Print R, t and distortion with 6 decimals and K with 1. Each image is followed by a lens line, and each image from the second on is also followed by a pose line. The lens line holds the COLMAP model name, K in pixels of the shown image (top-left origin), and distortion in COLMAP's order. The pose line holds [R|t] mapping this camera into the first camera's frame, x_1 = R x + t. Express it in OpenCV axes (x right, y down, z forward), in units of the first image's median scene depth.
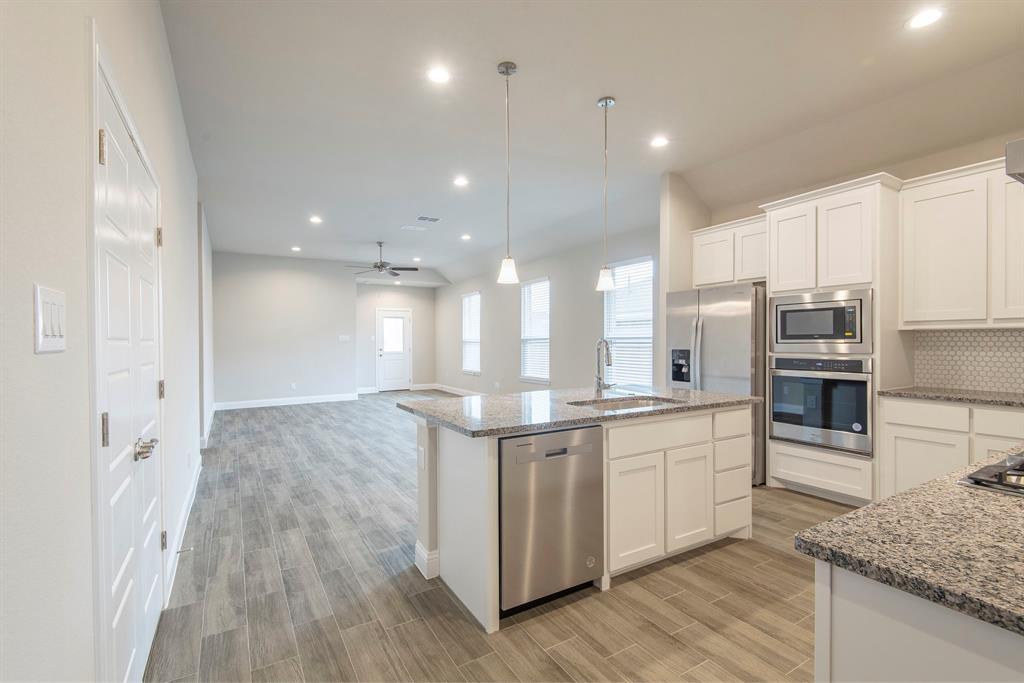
lens RADIAL K [[463.5, 0, 503.2], [0, 463.5, 342.9], [0, 0, 1]] dist [0.011467, -0.006630]
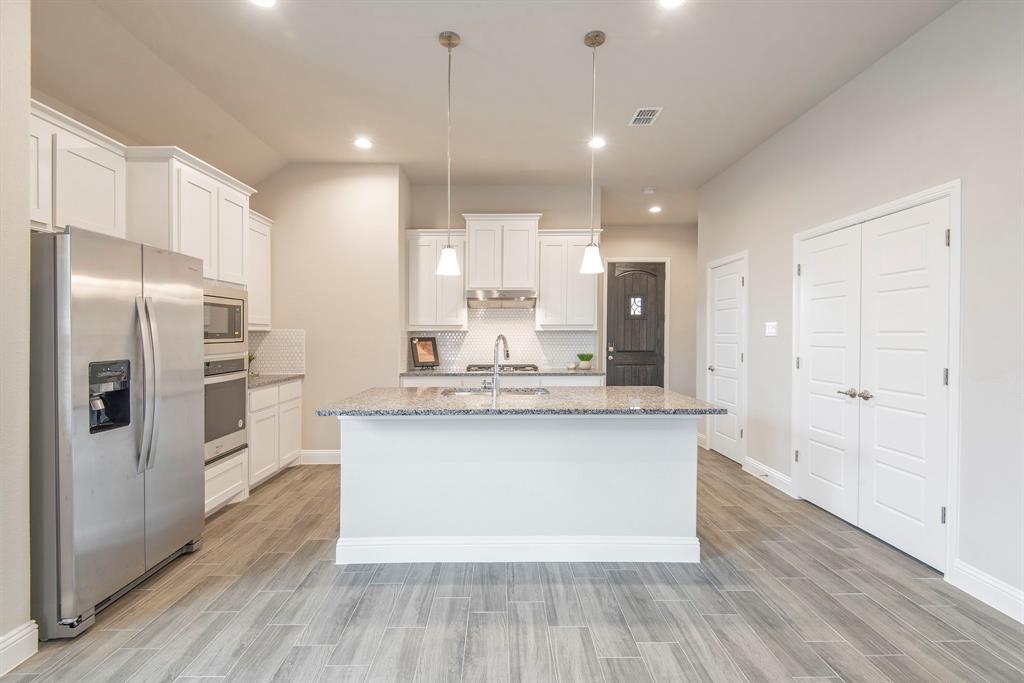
lens RADIAL K [[463.5, 0, 493.4], [0, 463.5, 326.8], [0, 0, 1]] dist [0.011467, -0.006630]
pose [[-0.859517, 0.018748, 0.510764, -0.240866], [0.012904, 0.999804, -0.014982, -0.009776], [-0.510945, -0.006287, -0.859591, 1.532402]]
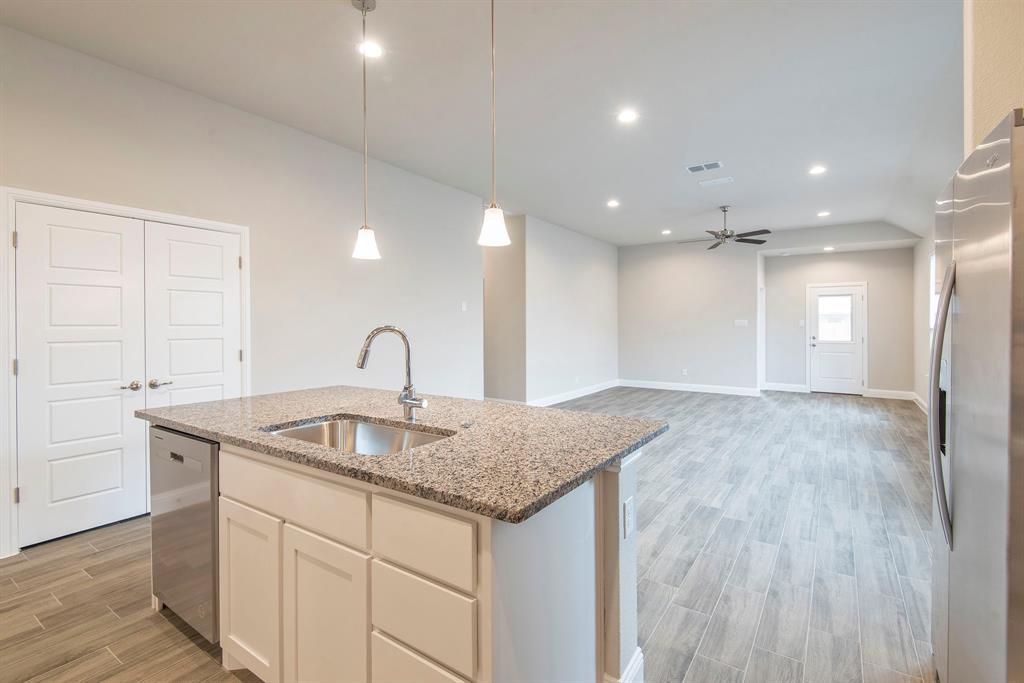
lens RADIAL K [[463.5, 0, 520.6], [0, 463.5, 328.0], [0, 0, 1]] dist [0.011467, -0.006630]
pose [[0.434464, 0.008005, -0.900654, 0.706925], [-0.007910, 0.999956, 0.005072, -0.007557], [0.900654, 0.004921, 0.434508, 0.720748]]
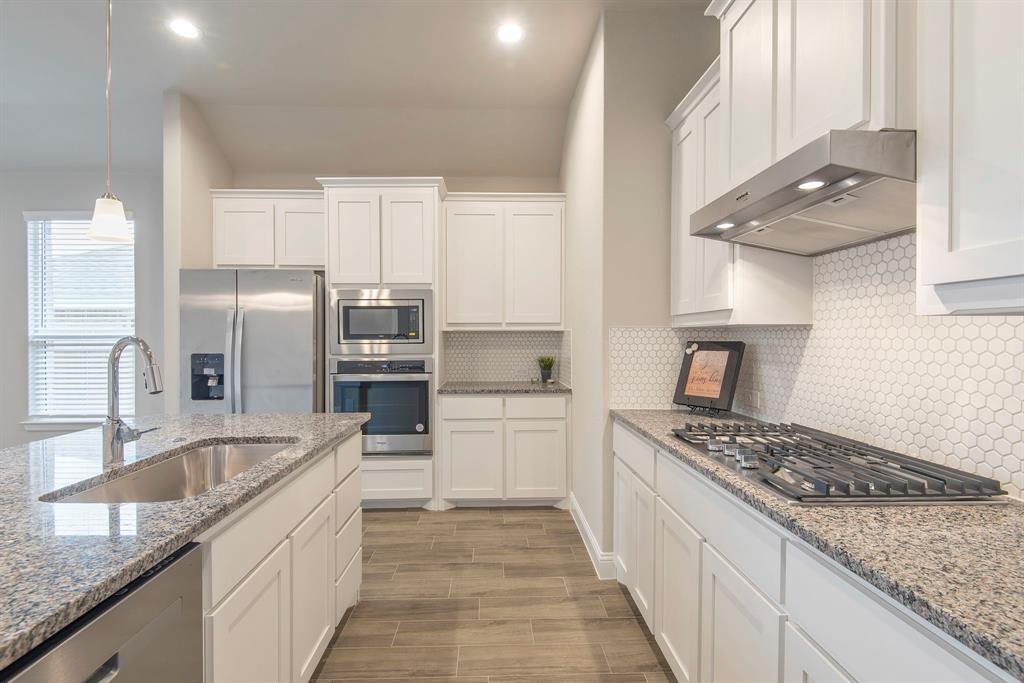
lens RADIAL K [[463.5, 0, 514.8], [0, 463.5, 342.5], [0, 0, 1]] dist [0.011467, -0.006630]
pose [[0.476178, -0.004137, 0.879339, -0.012046], [0.005501, 0.999983, 0.001726, -0.001820], [-0.879332, 0.004015, 0.476193, 0.336077]]
